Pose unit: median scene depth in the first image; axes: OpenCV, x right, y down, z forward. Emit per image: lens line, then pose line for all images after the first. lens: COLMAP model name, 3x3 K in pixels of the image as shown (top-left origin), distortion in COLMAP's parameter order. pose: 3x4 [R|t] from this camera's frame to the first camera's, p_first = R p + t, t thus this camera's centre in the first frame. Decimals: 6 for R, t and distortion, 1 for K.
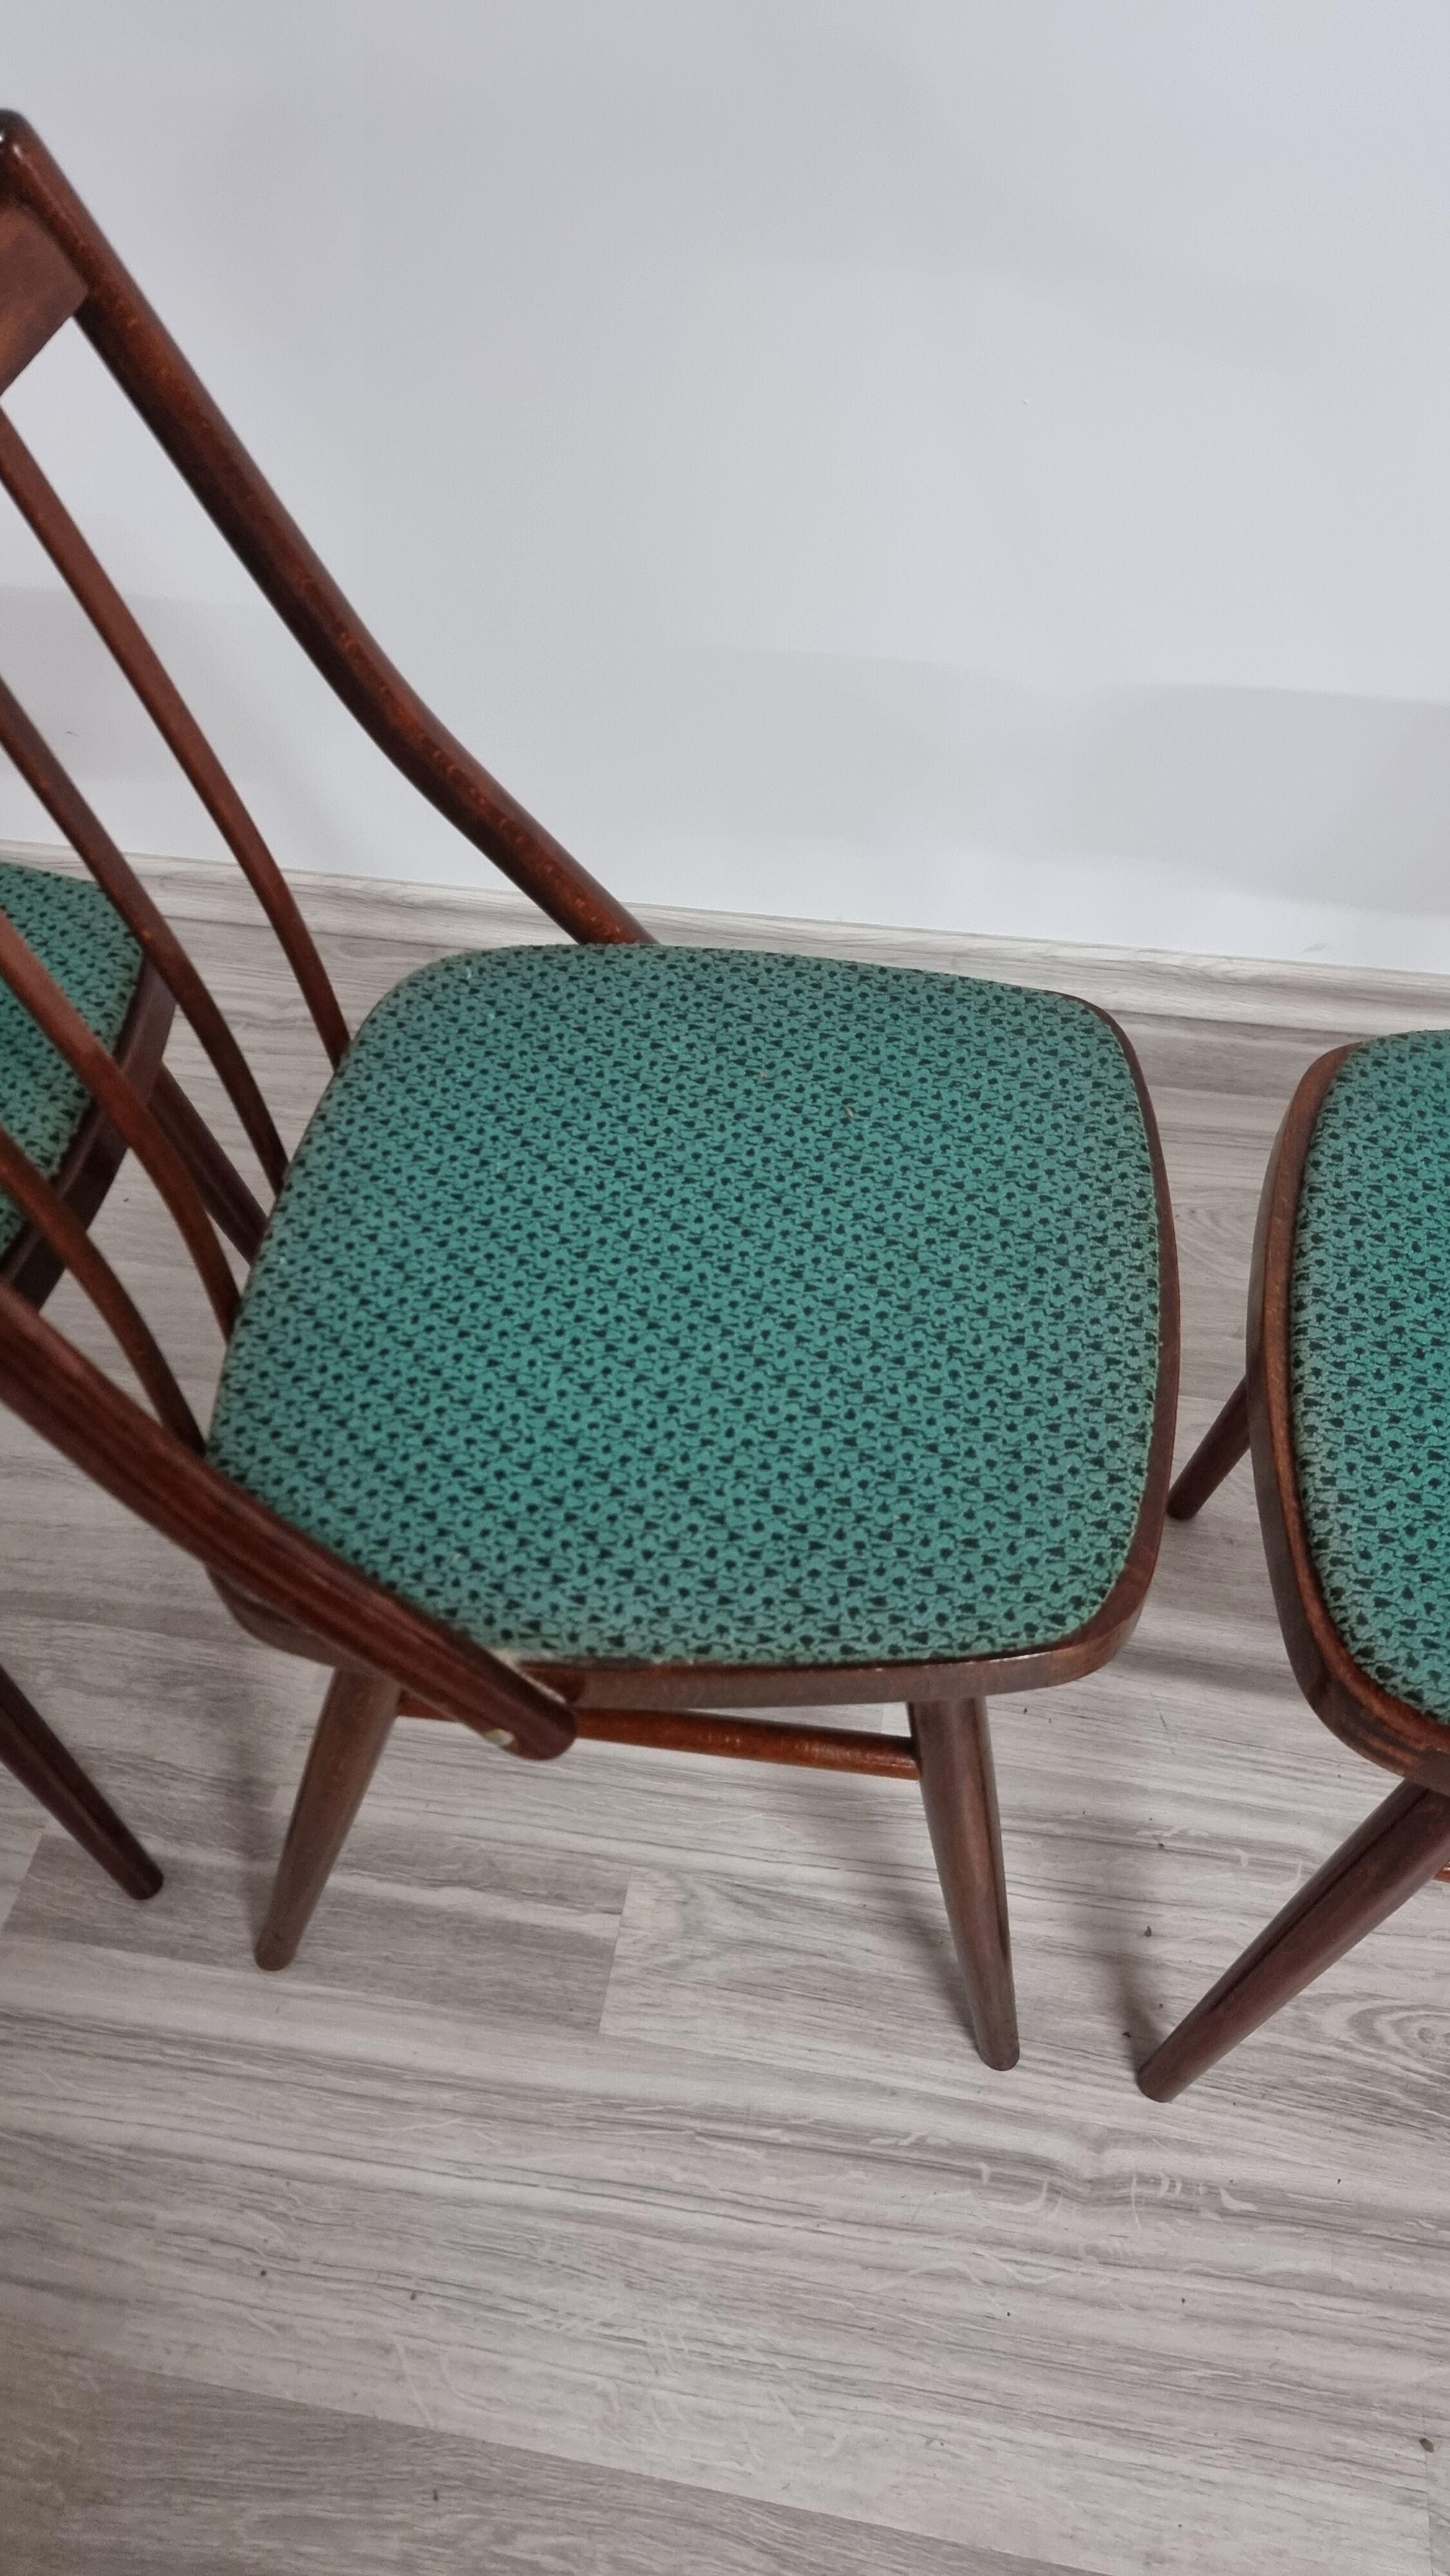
lens RADIAL K [[1806.3, 0, 698.0], [0, 1806.3, 1282.3], [0, 0, 1]] dist [0.070133, -0.058893]
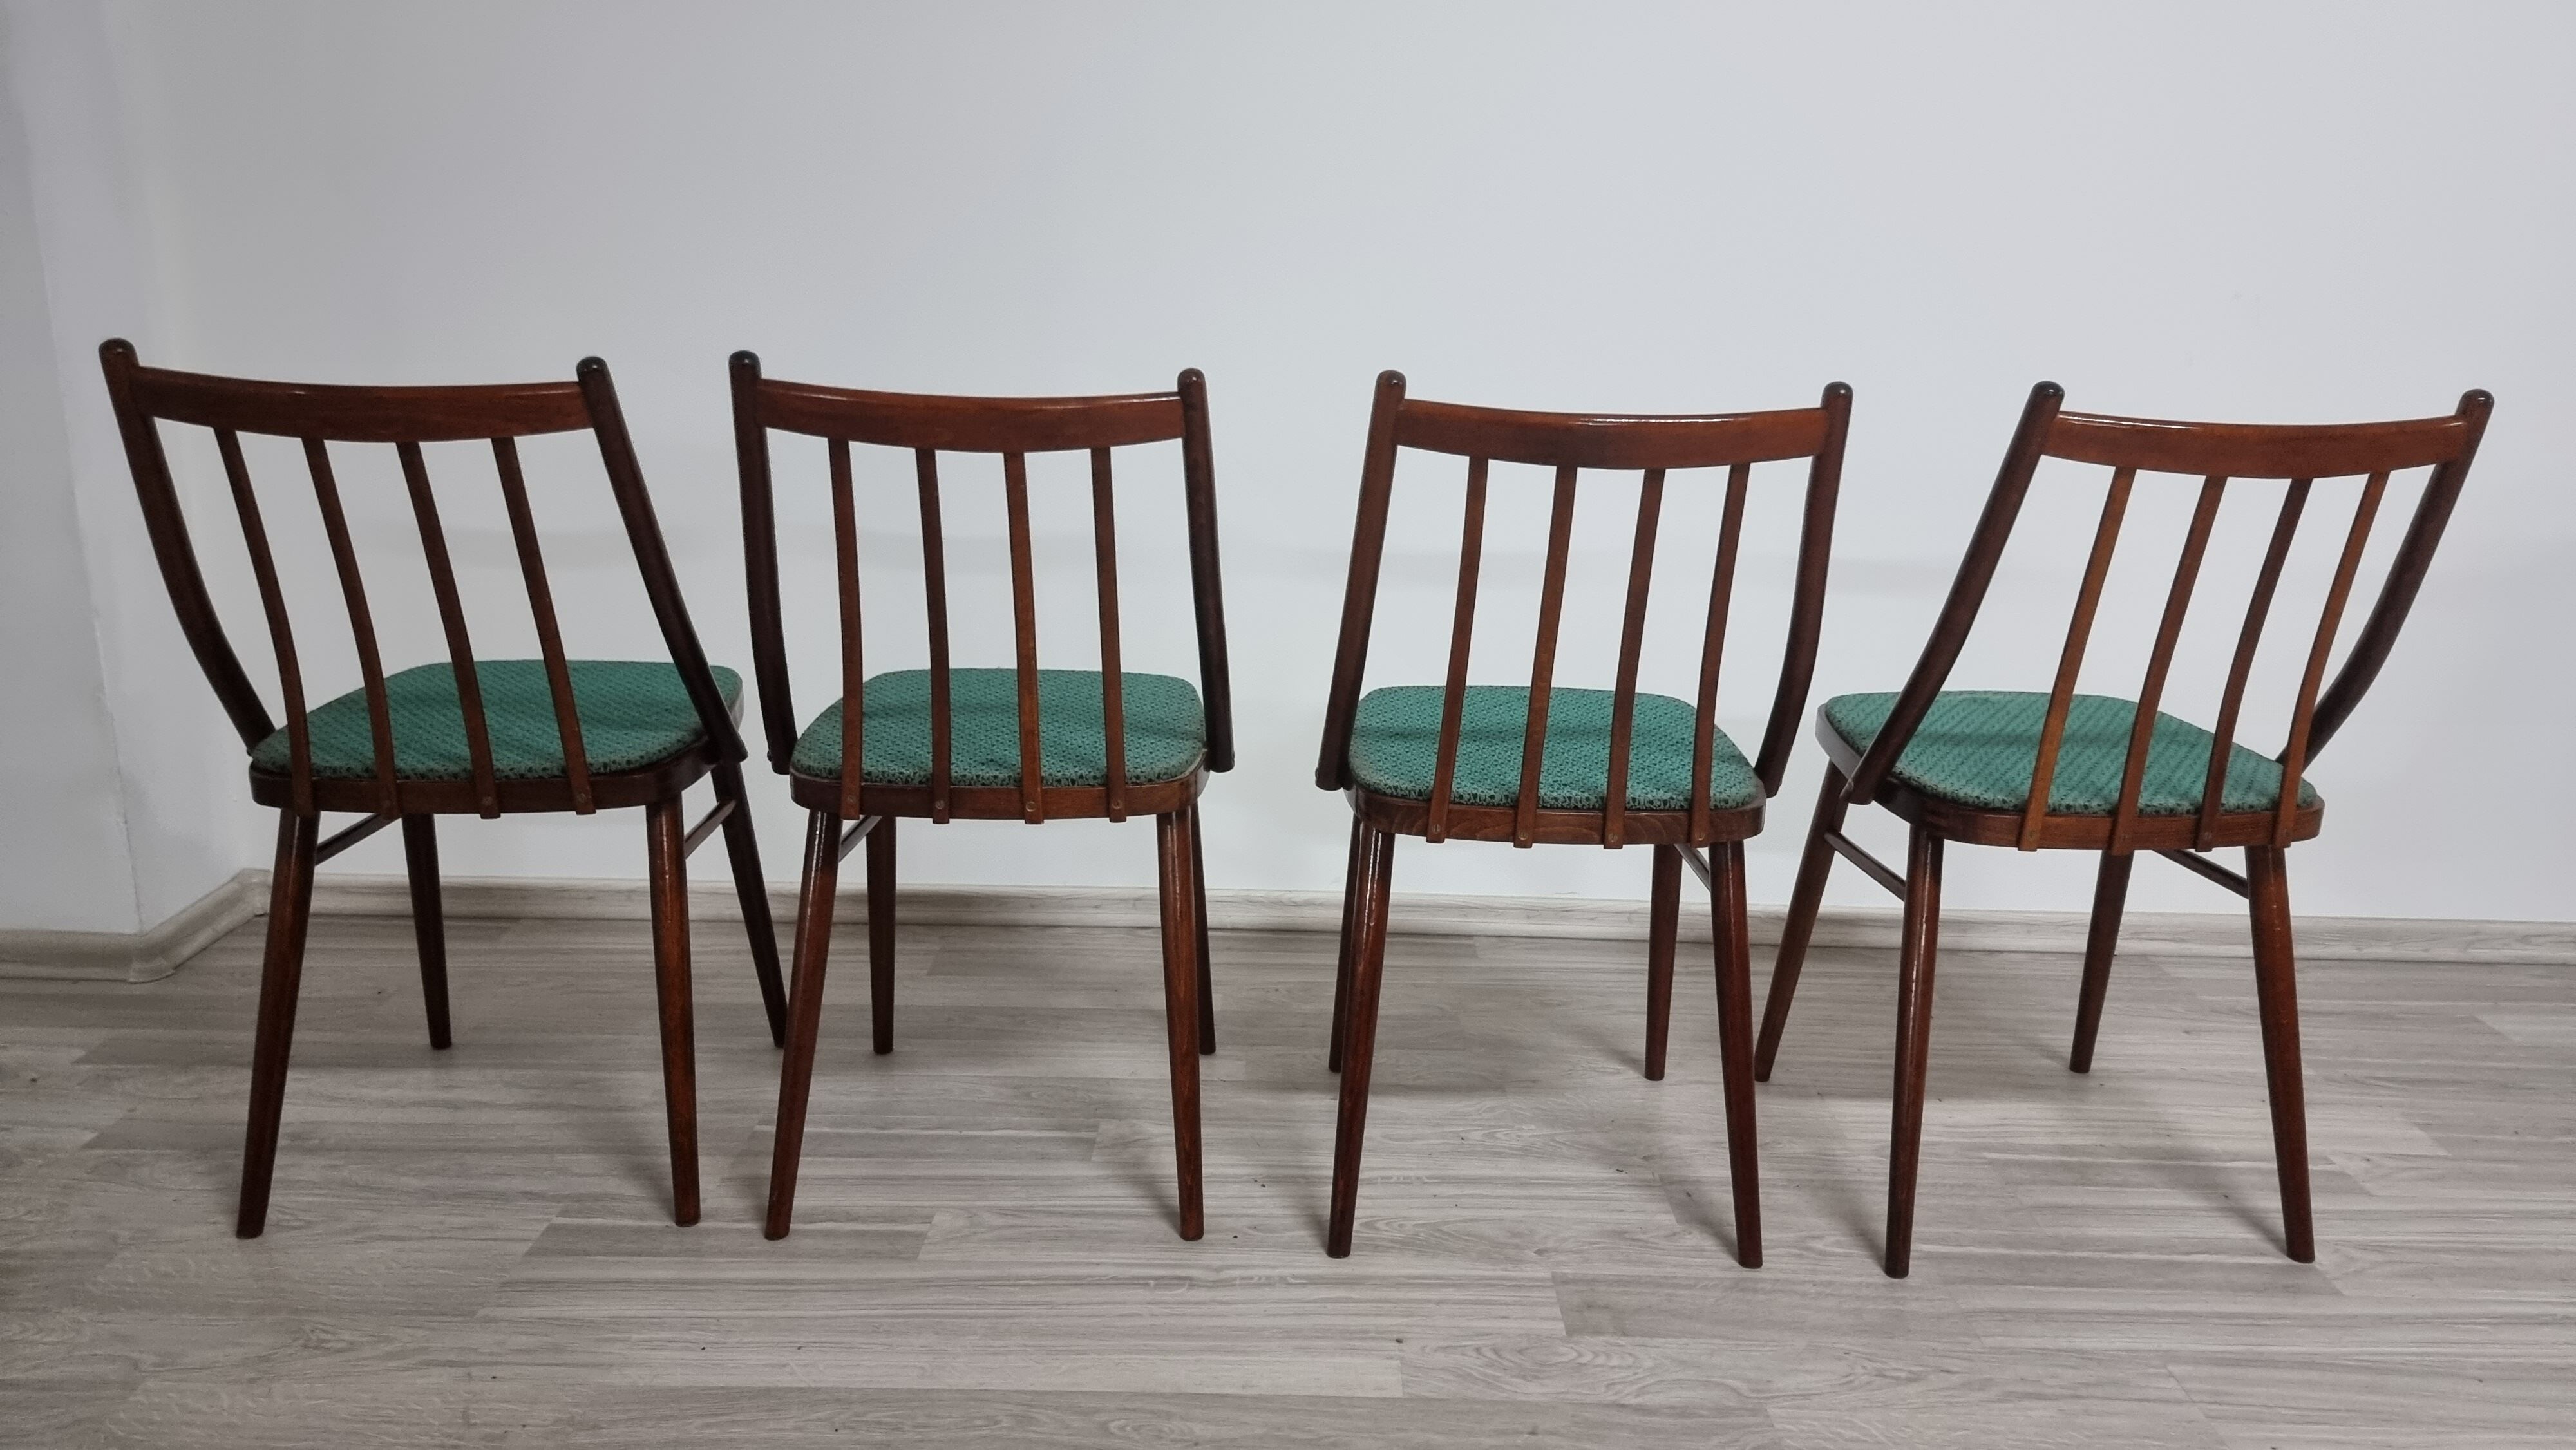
lens RADIAL K [[1806.3, 0, 1317.0], [0, 1806.3, 737.1], [0, 0, 1]] dist [0.070133, -0.058893]
pose [[0.981988, 0.006618, 0.188829, -0.014888], [0.110494, 0.790570, -0.602321, 1.126395], [-0.153269, 0.612336, 0.775599, -0.646188]]
